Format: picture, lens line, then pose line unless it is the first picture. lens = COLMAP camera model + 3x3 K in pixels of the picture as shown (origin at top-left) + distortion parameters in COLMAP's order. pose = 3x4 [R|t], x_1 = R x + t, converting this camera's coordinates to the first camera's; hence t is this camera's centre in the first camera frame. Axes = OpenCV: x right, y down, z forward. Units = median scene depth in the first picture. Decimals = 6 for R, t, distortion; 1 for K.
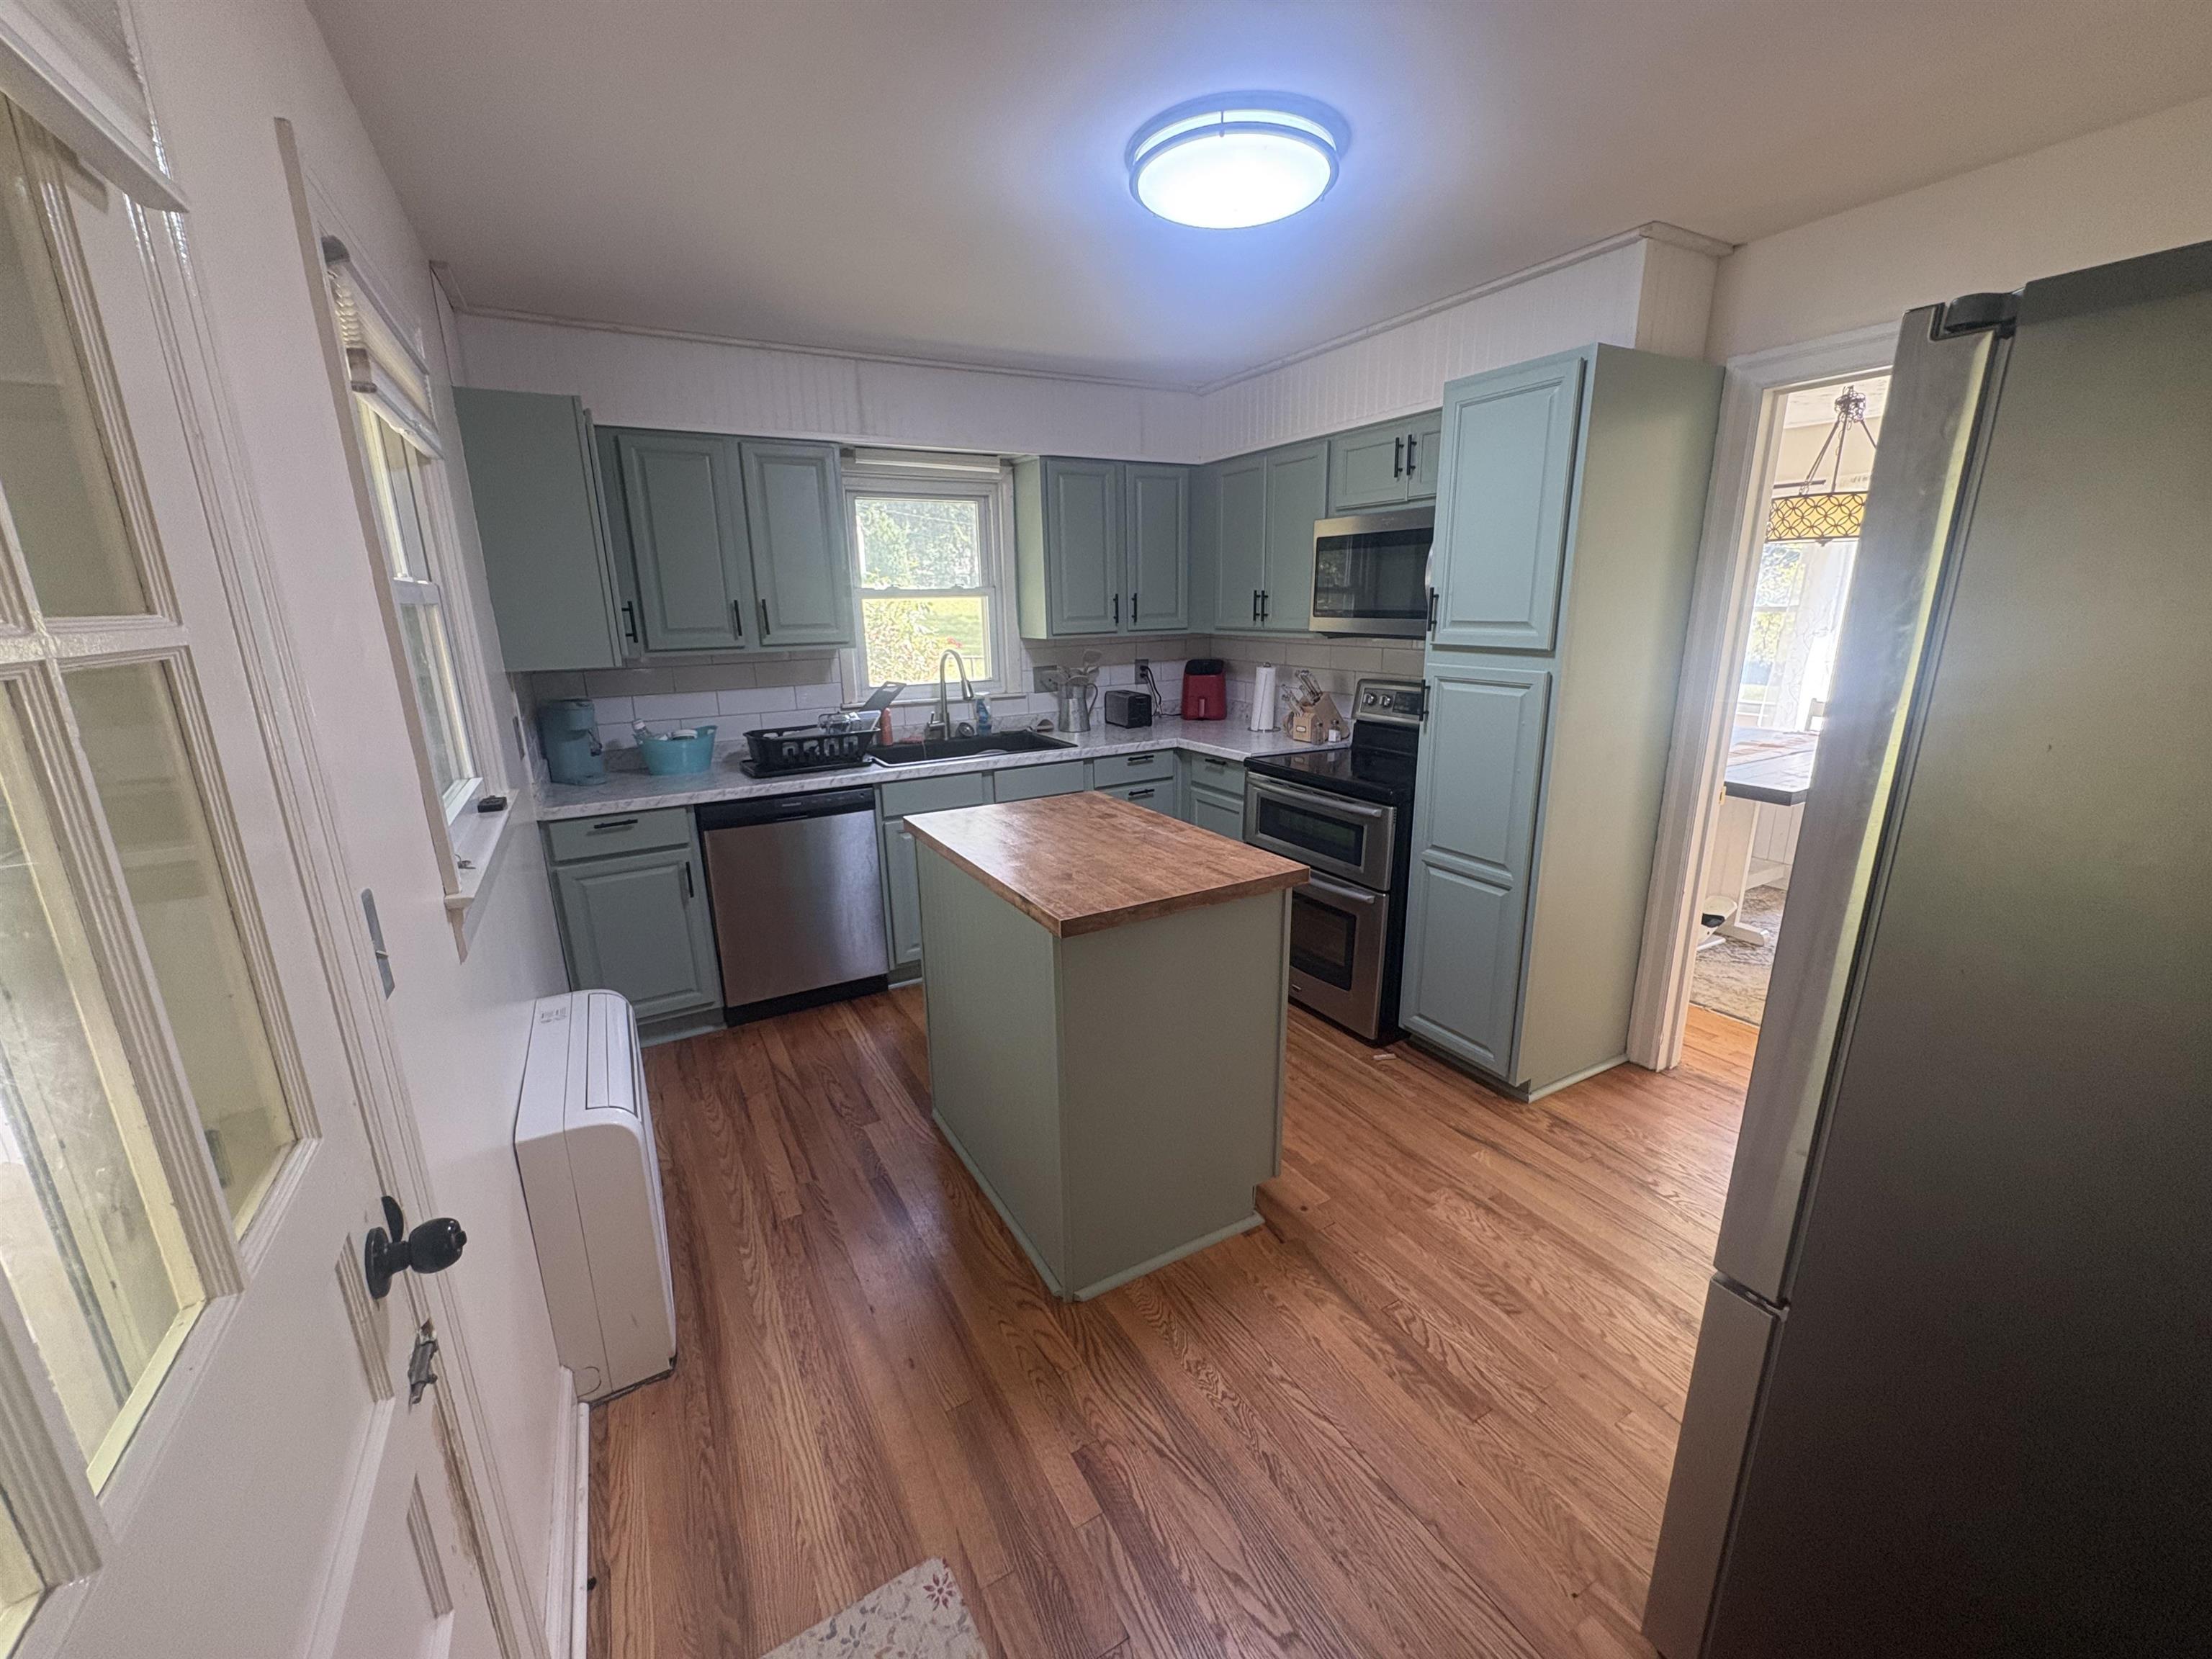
lens RADIAL K [[879.2, 0, 1110.1], [0, 879.2, 830.8], [0, 0, 1]] dist [-0.000136, -0.000115]
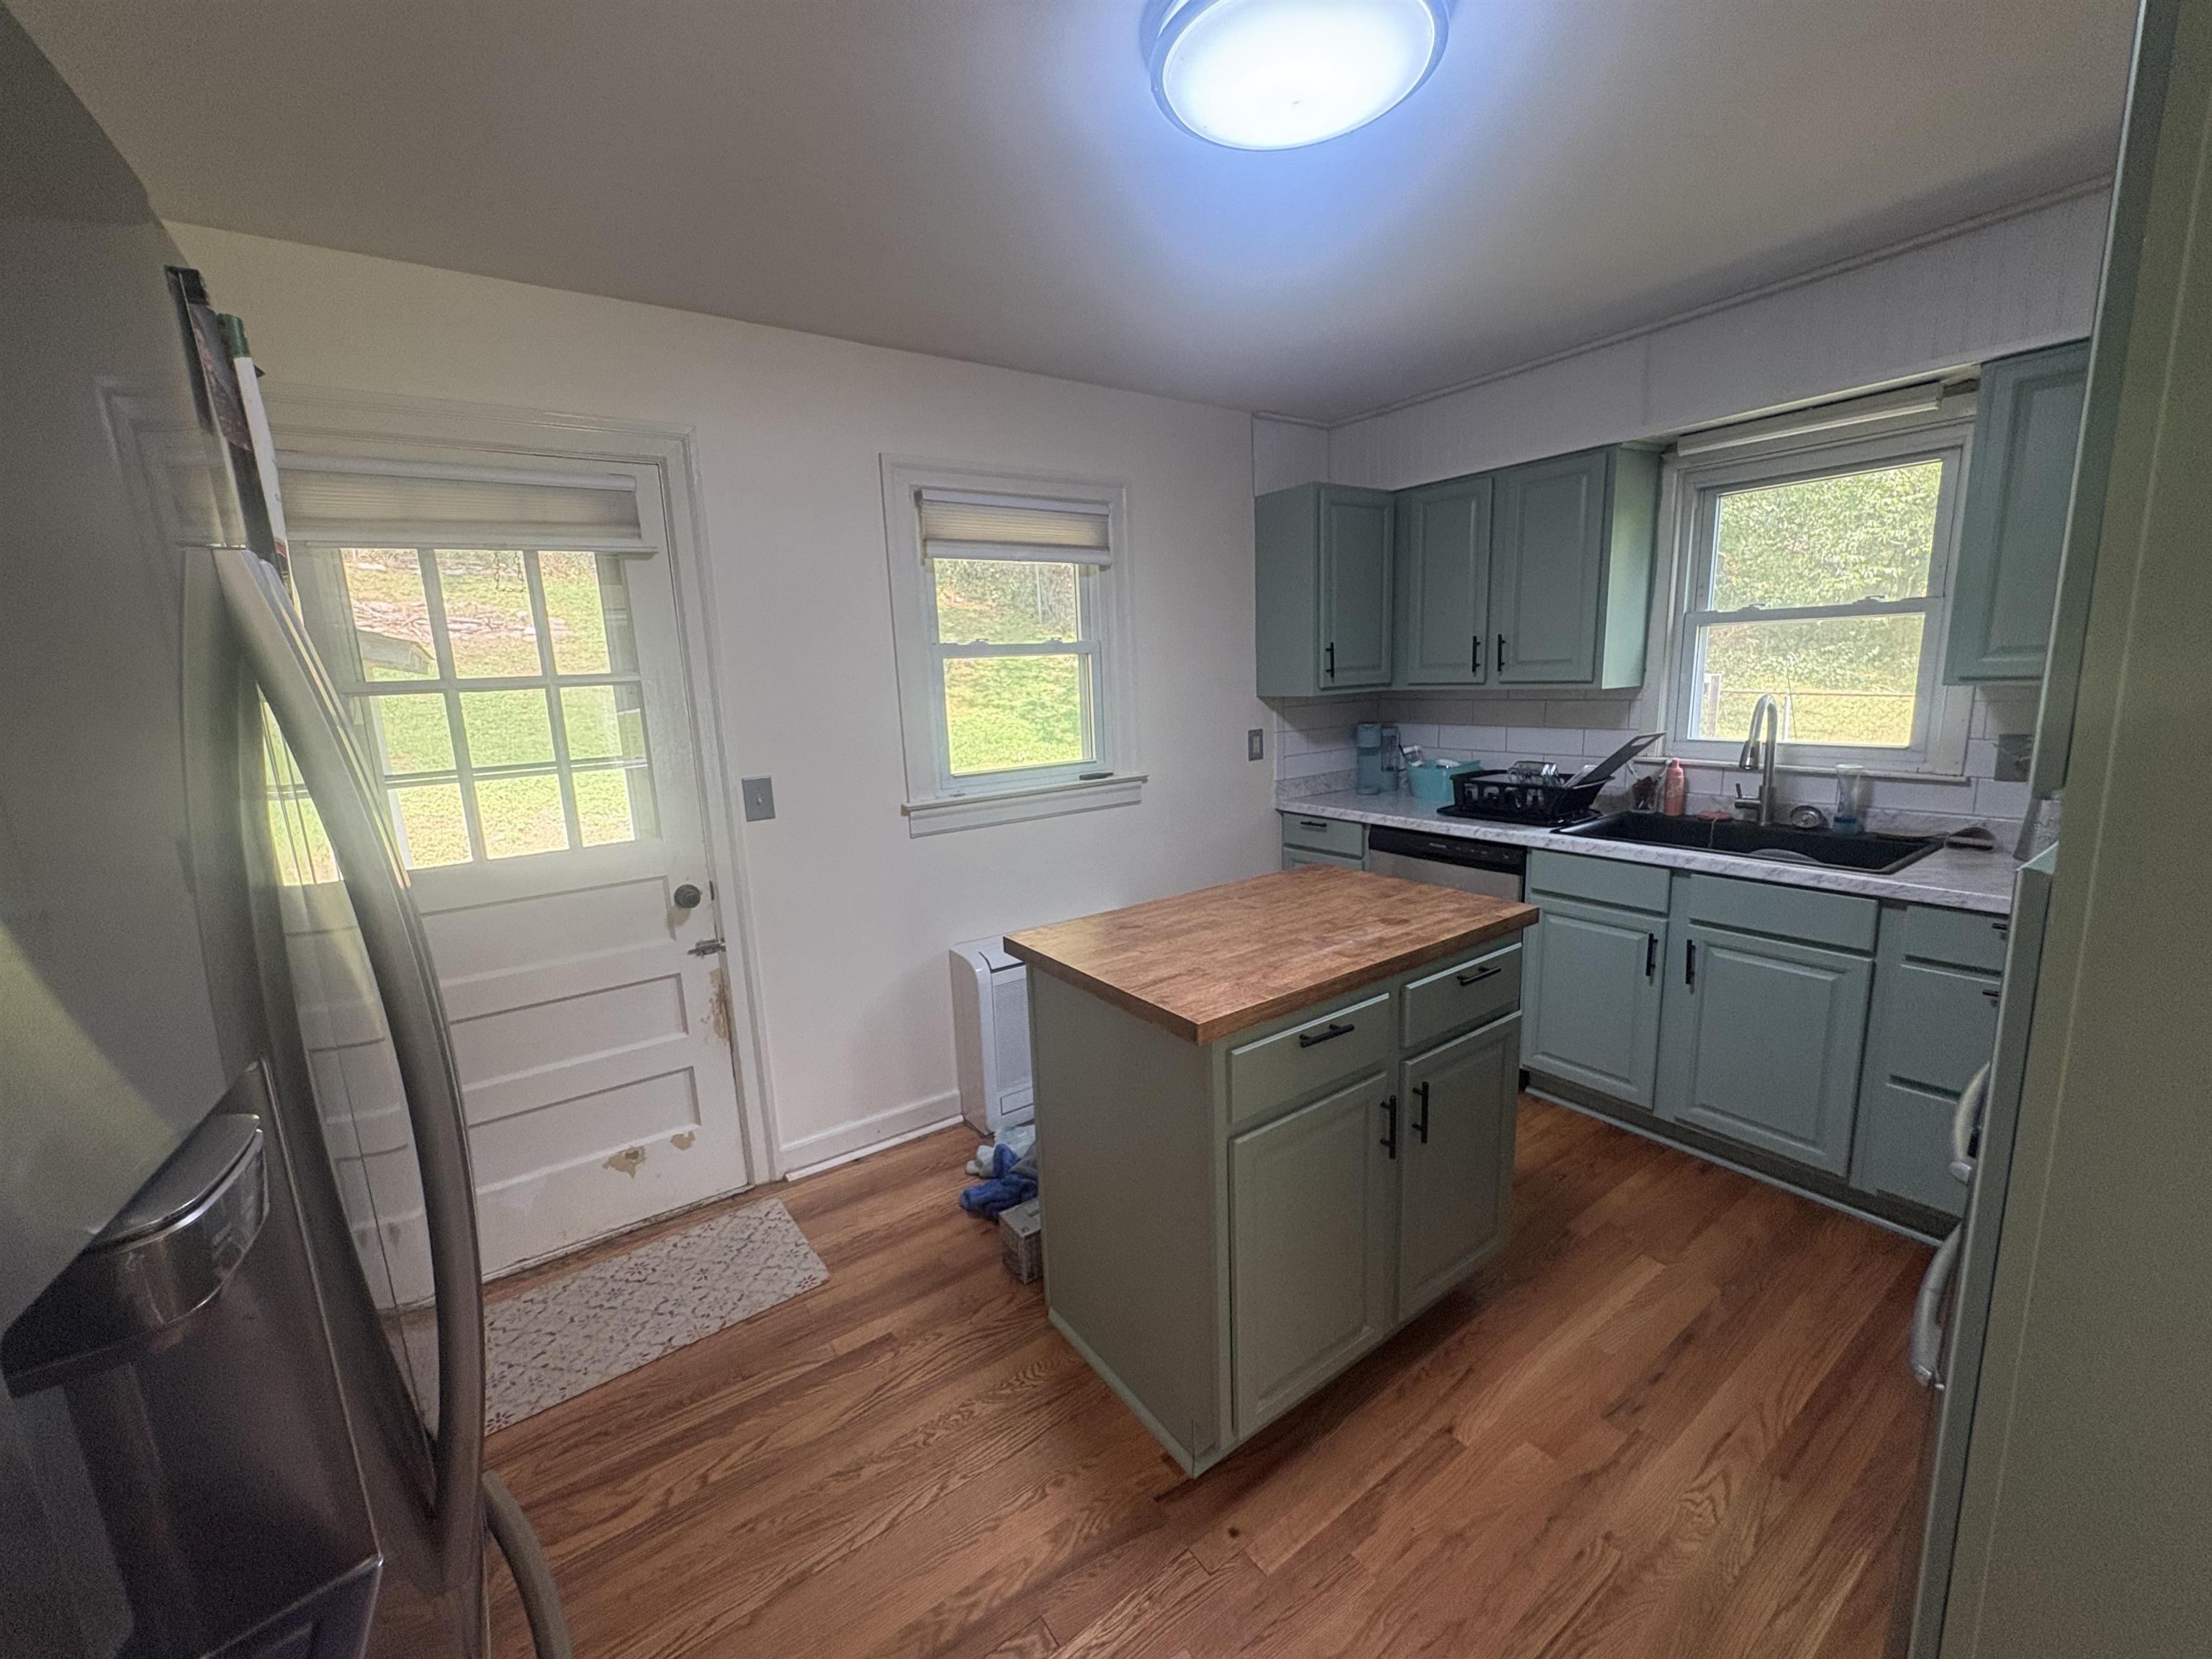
lens RADIAL K [[879.2, 0, 1110.1], [0, 879.2, 830.8], [0, 0, 1]] dist [-0.000136, -0.000115]
pose [[0.098334, 0.193990, -0.976063, 0.796095], [-0.215723, 0.961650, 0.169392, -0.191012], [0.971491, 0.193902, 0.136411, 0.737524]]
